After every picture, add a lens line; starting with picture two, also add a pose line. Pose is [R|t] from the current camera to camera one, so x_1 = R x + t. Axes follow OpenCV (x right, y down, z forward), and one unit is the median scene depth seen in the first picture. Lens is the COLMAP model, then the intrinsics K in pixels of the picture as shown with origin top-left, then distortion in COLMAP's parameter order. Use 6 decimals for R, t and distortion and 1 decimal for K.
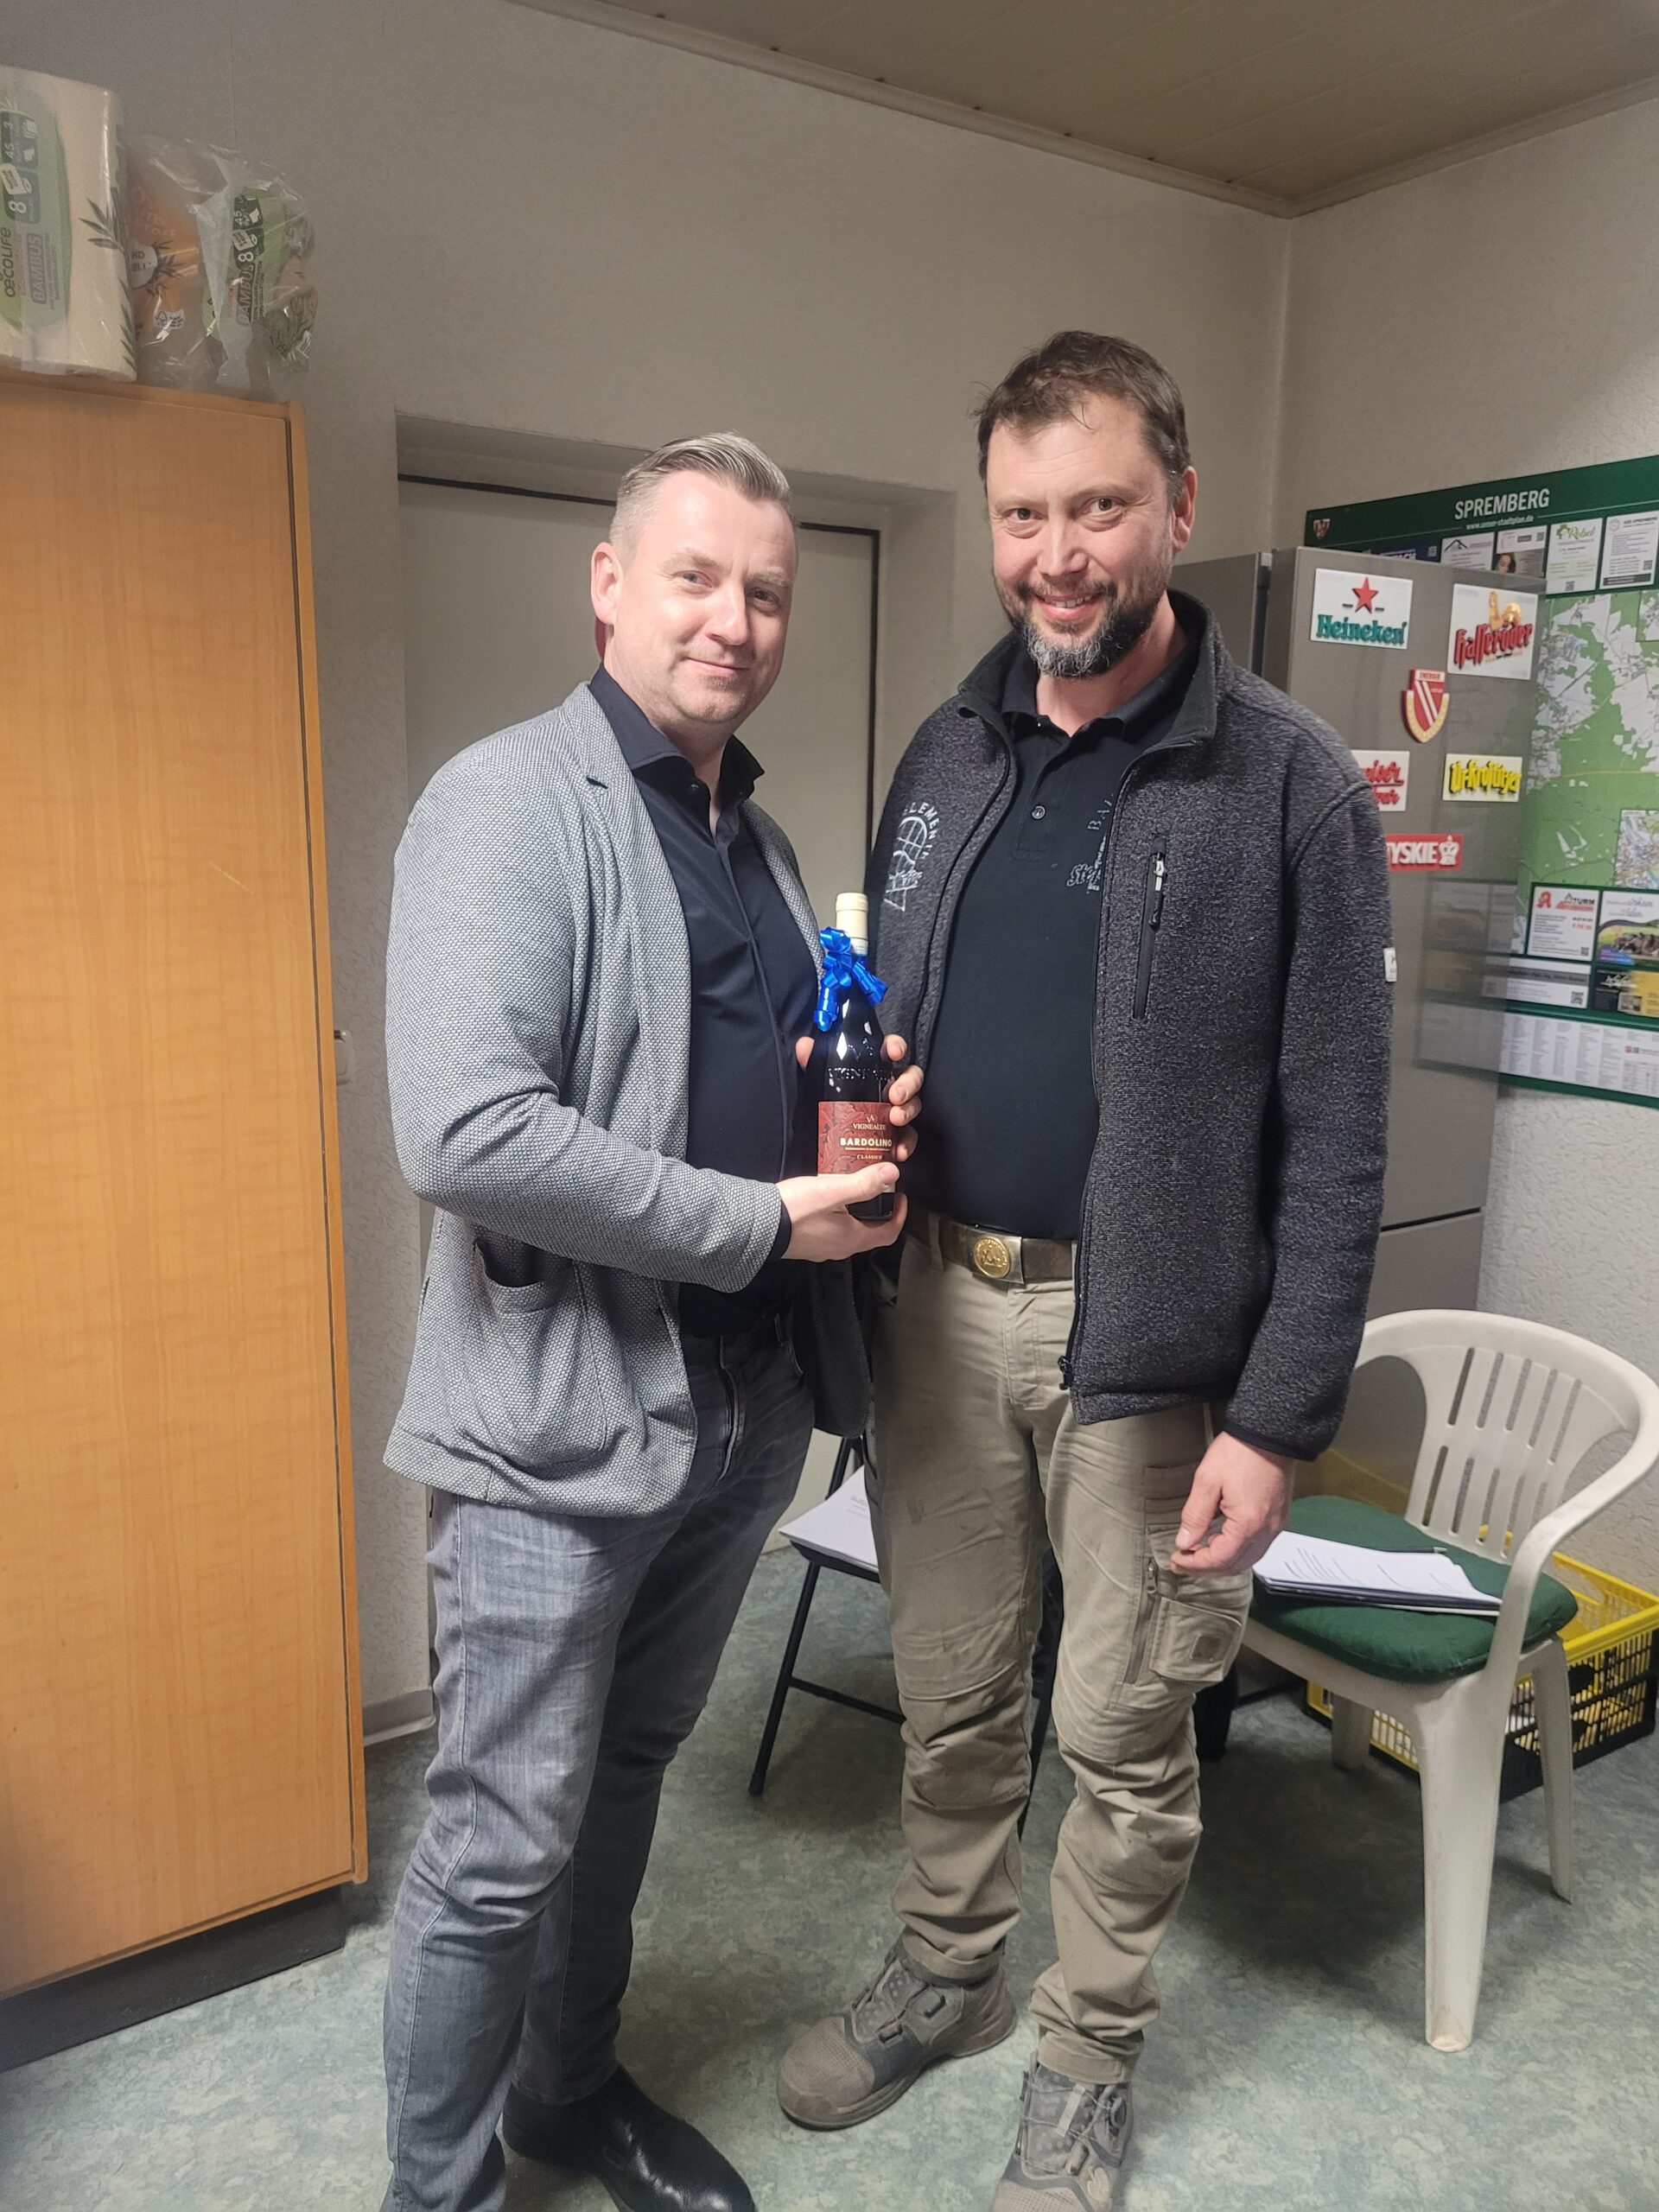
lens RADIAL K [[1691.1, 0, 826.2], [0, 1691.1, 1106.4], [0, 0, 1]] dist [0.047608, -0.042758]
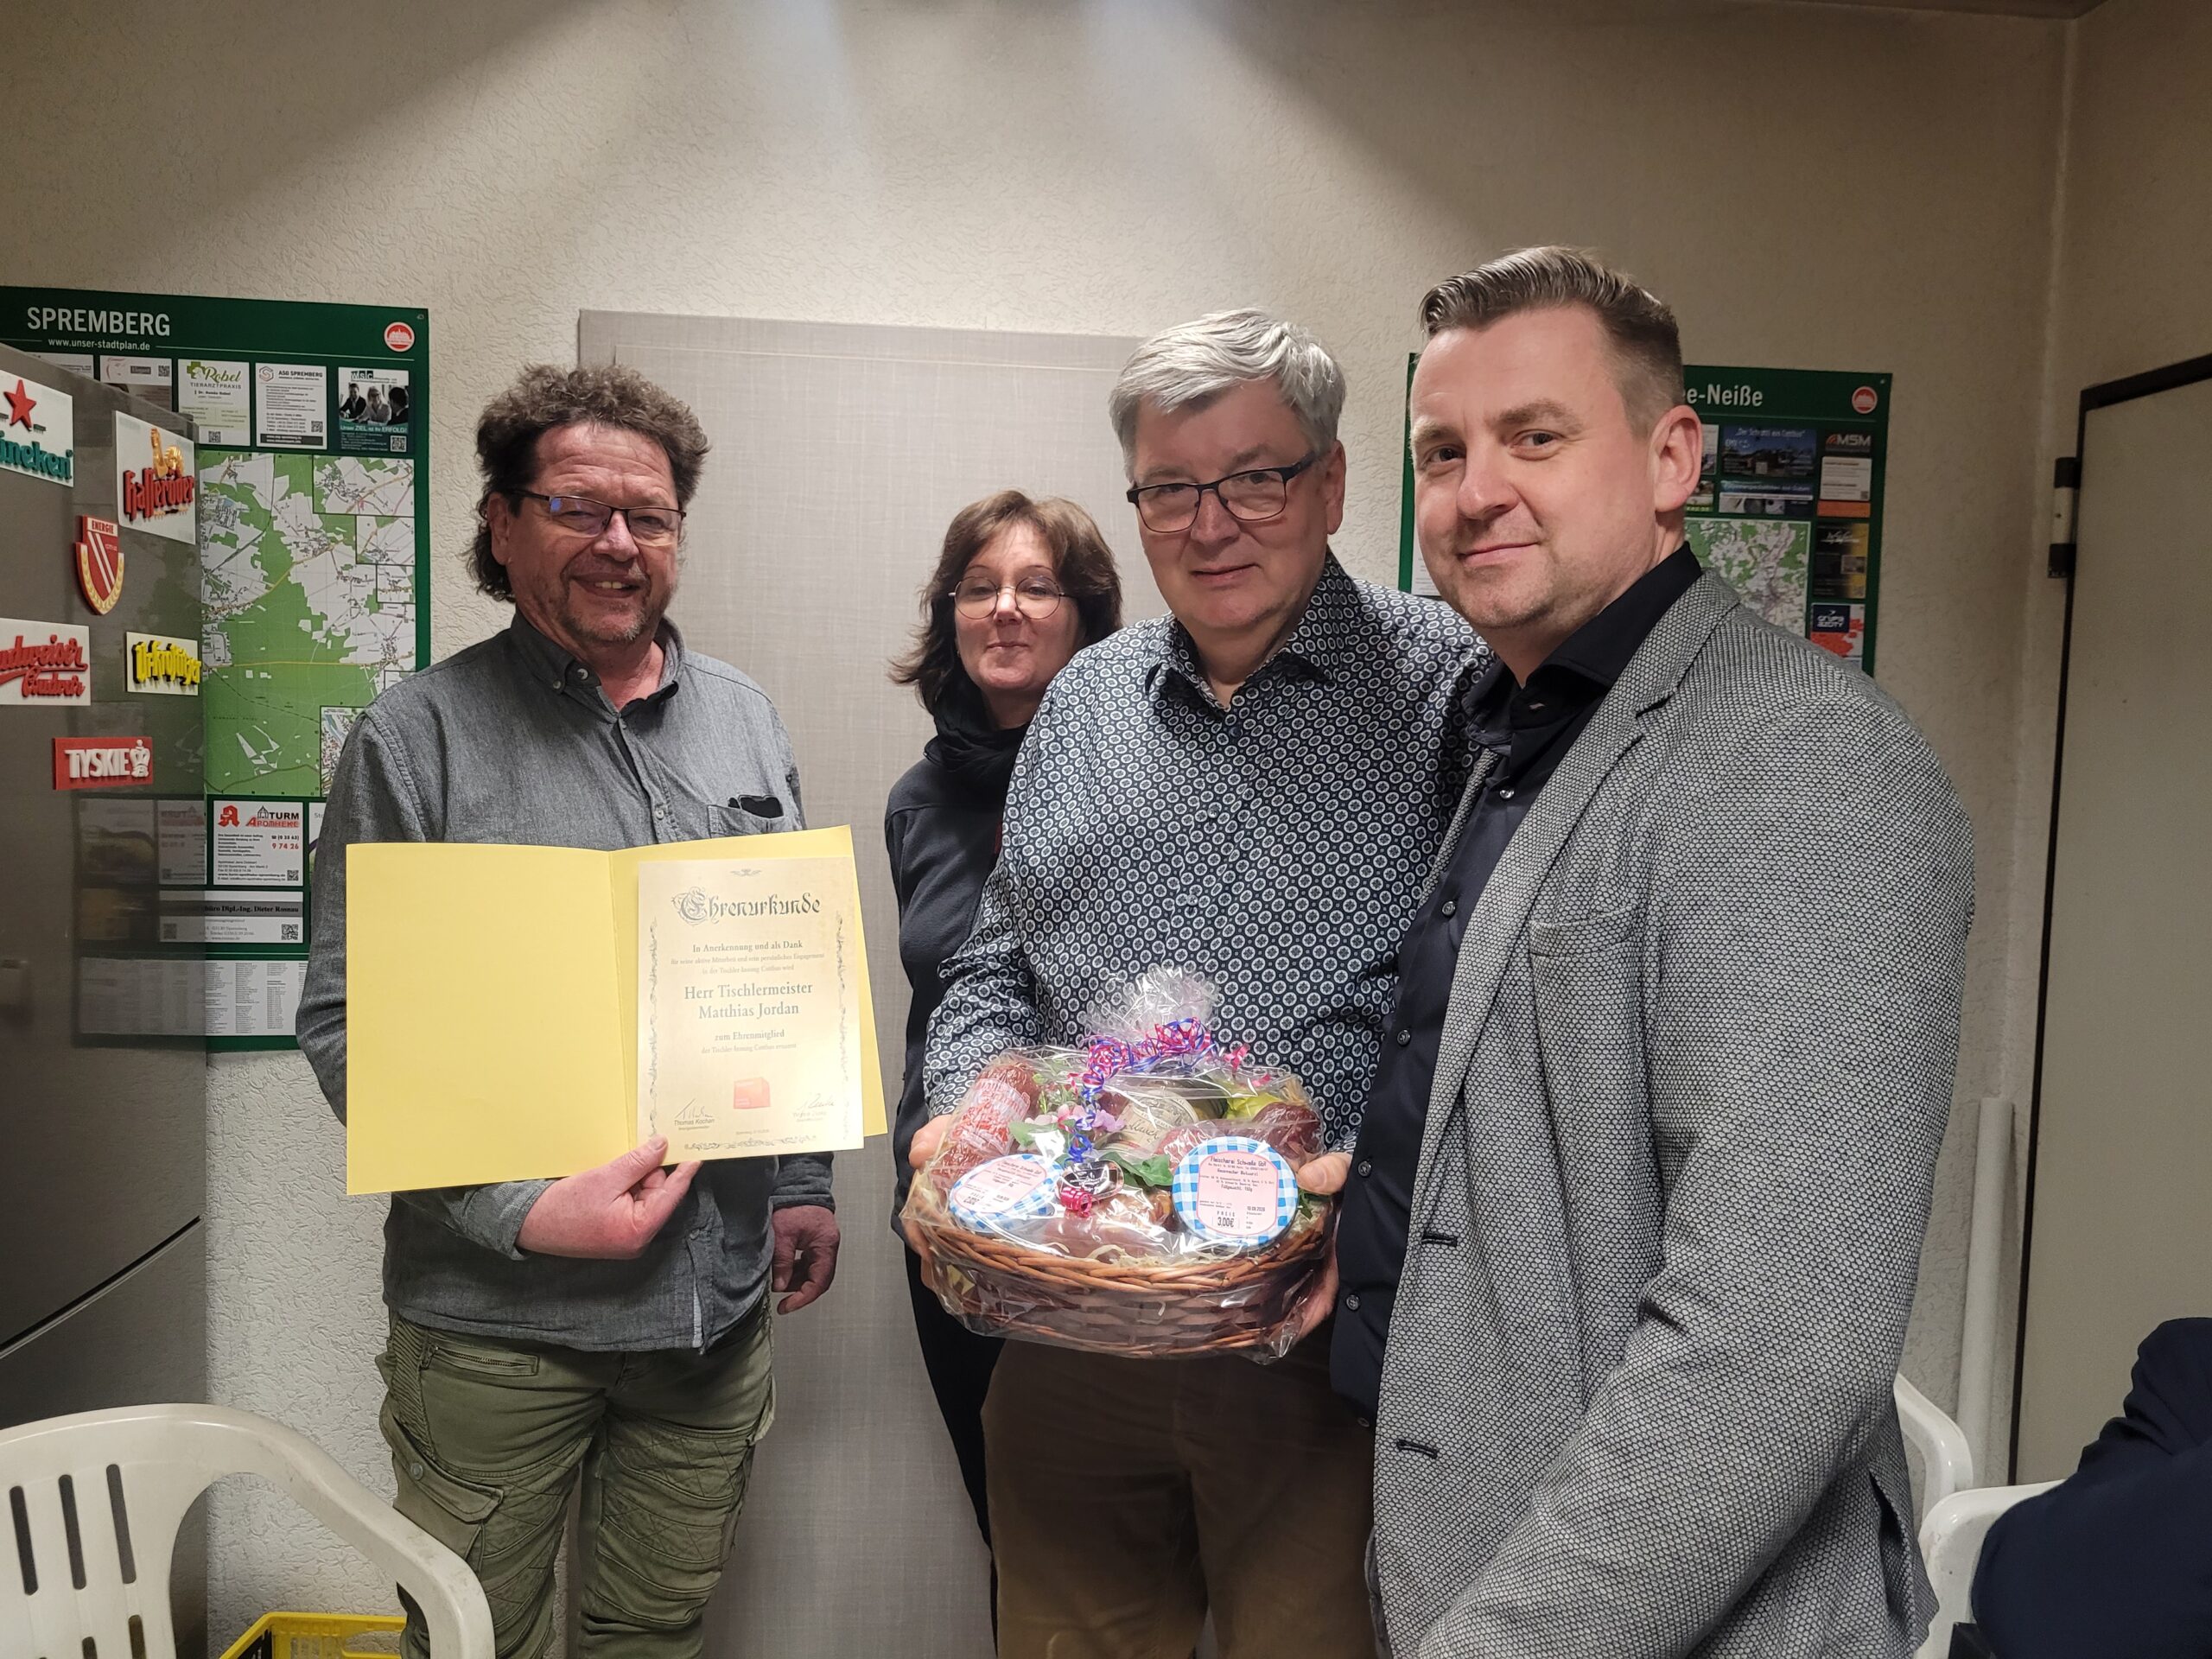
lens RADIAL K [[1691.1, 0, 1098.9], [0, 1691.1, 838.0], [0, 0, 1]] dist [0.047608, -0.042758]
pose [[0.463308, -0.064040, 0.883880, -0.106333], [0.148625, 0.988874, -0.006259, -0.045988], [-0.873645, 0.134267, 0.467671, 0.270859]]
